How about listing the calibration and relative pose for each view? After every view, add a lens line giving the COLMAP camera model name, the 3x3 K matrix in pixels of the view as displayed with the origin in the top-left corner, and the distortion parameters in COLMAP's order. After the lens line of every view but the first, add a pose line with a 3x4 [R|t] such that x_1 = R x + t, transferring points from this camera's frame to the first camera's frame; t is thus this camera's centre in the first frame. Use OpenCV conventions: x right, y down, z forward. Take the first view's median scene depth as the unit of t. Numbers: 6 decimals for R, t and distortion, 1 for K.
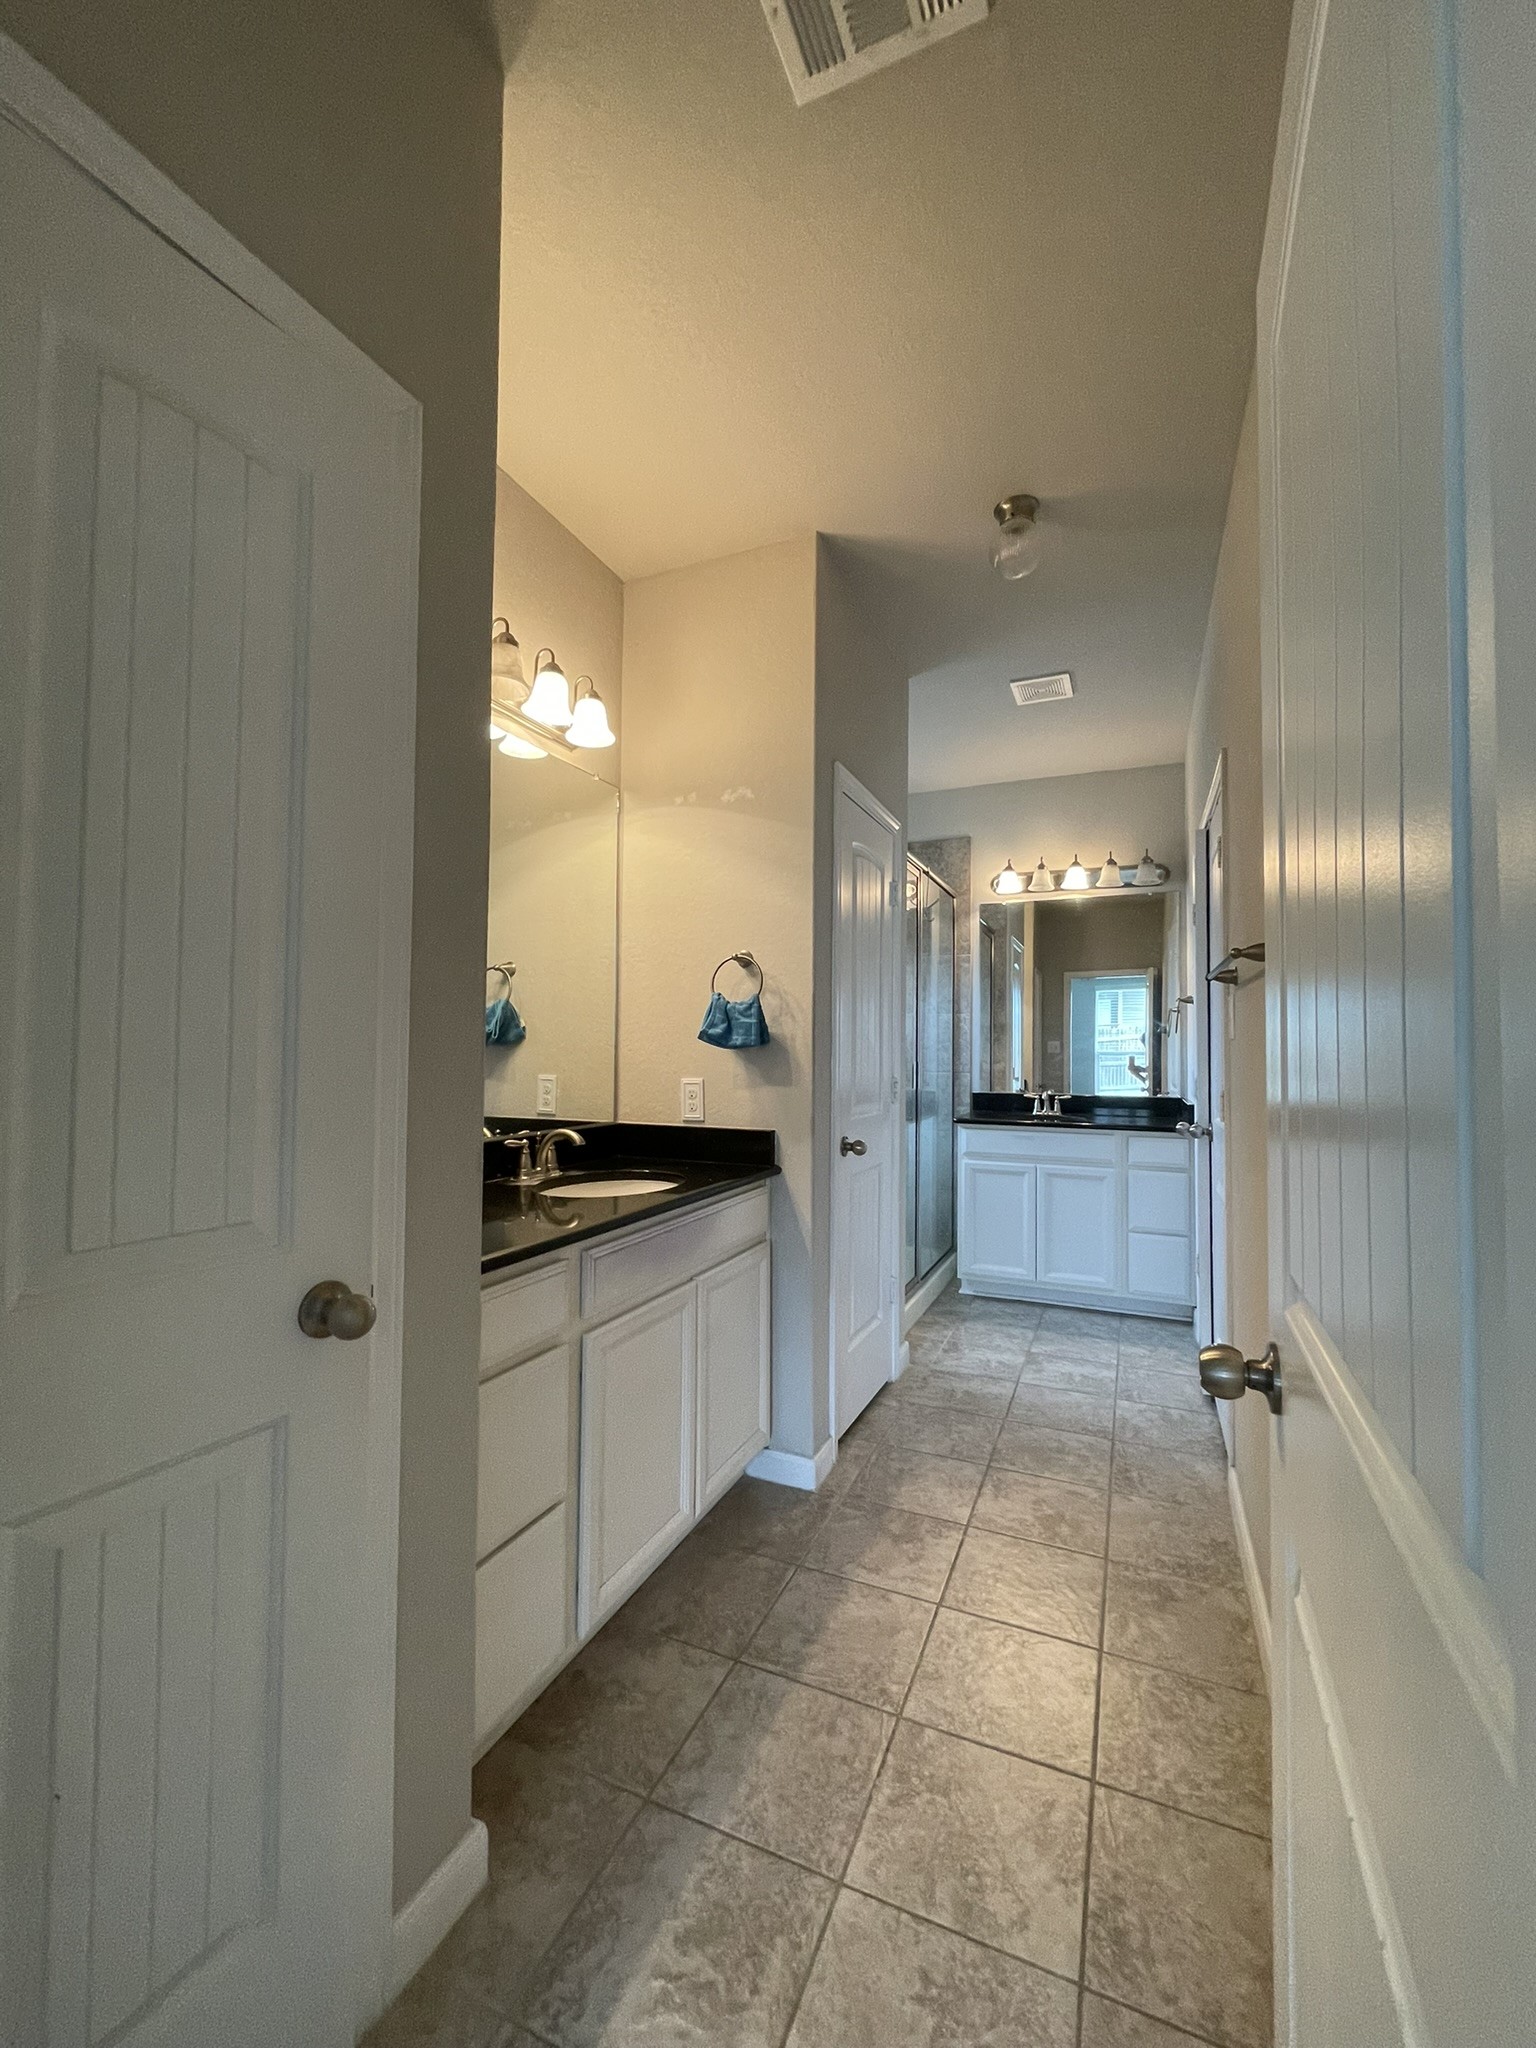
lens RADIAL K [[825.6, 0, 769.1], [0, 825.6, 1032.7], [0, 0, 1]] dist [-0.006421, 0.000591]
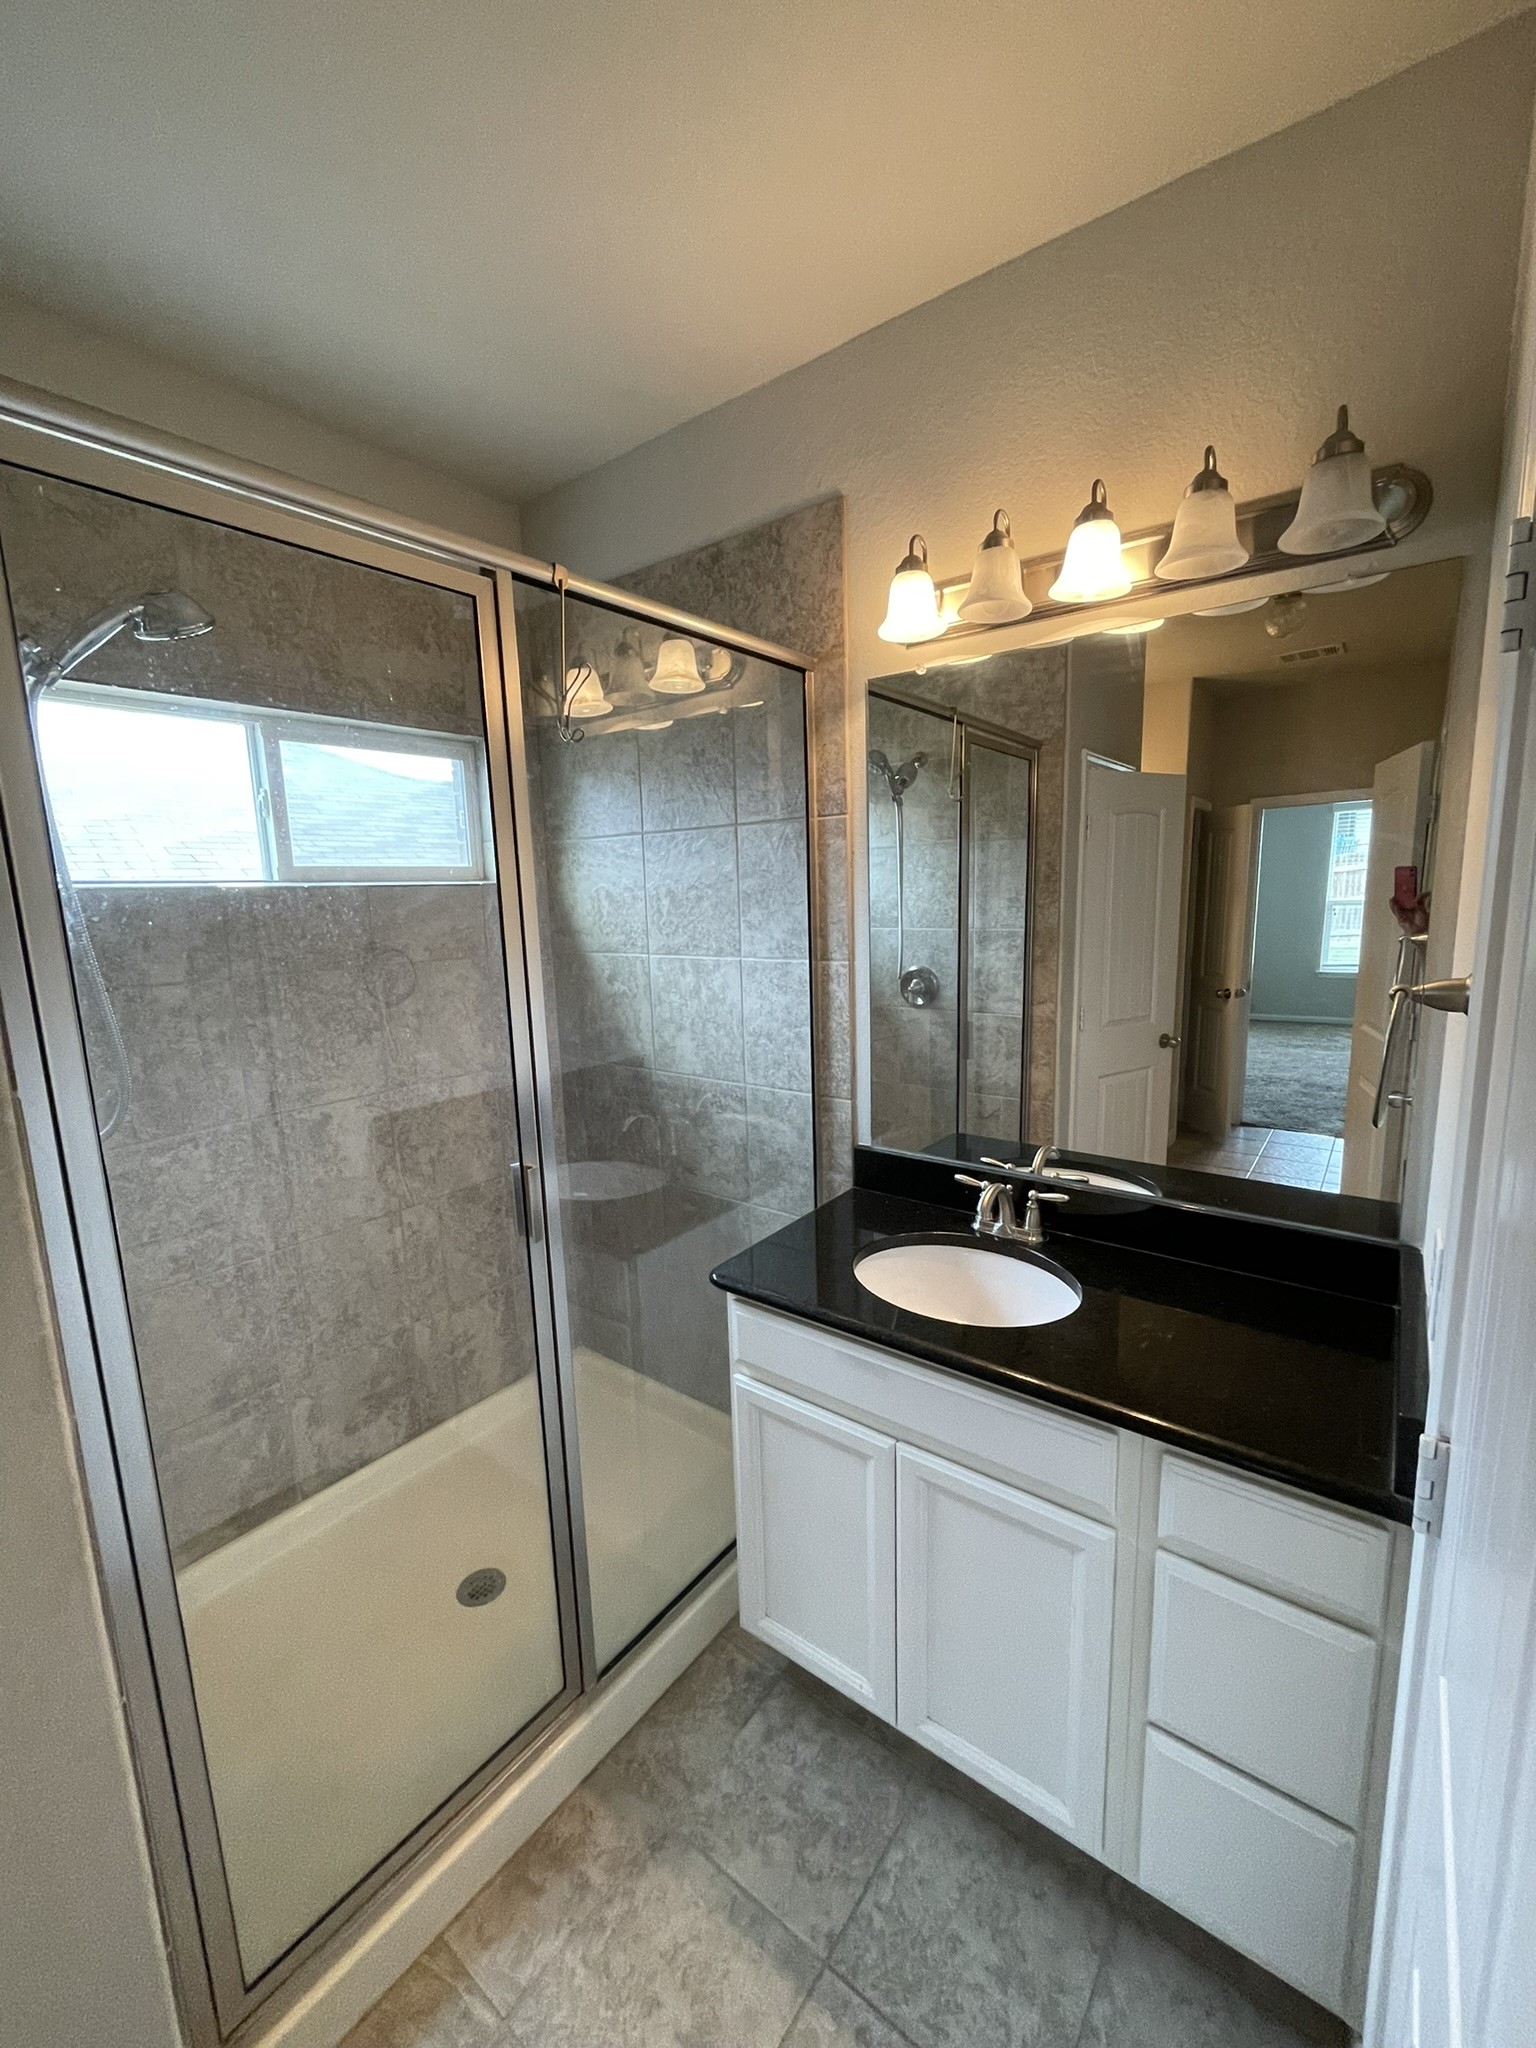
lens RADIAL K [[825.6, 0, 771.2], [0, 825.6, 1027.6], [0, 0, 1]] dist [-0.006421, 0.000591]
pose [[0.972627, 0.001723, -0.232366, 0.319152], [0.041872, 0.982304, 0.182551, -0.071612], [0.228568, -0.187284, 0.955344, 0.620887]]
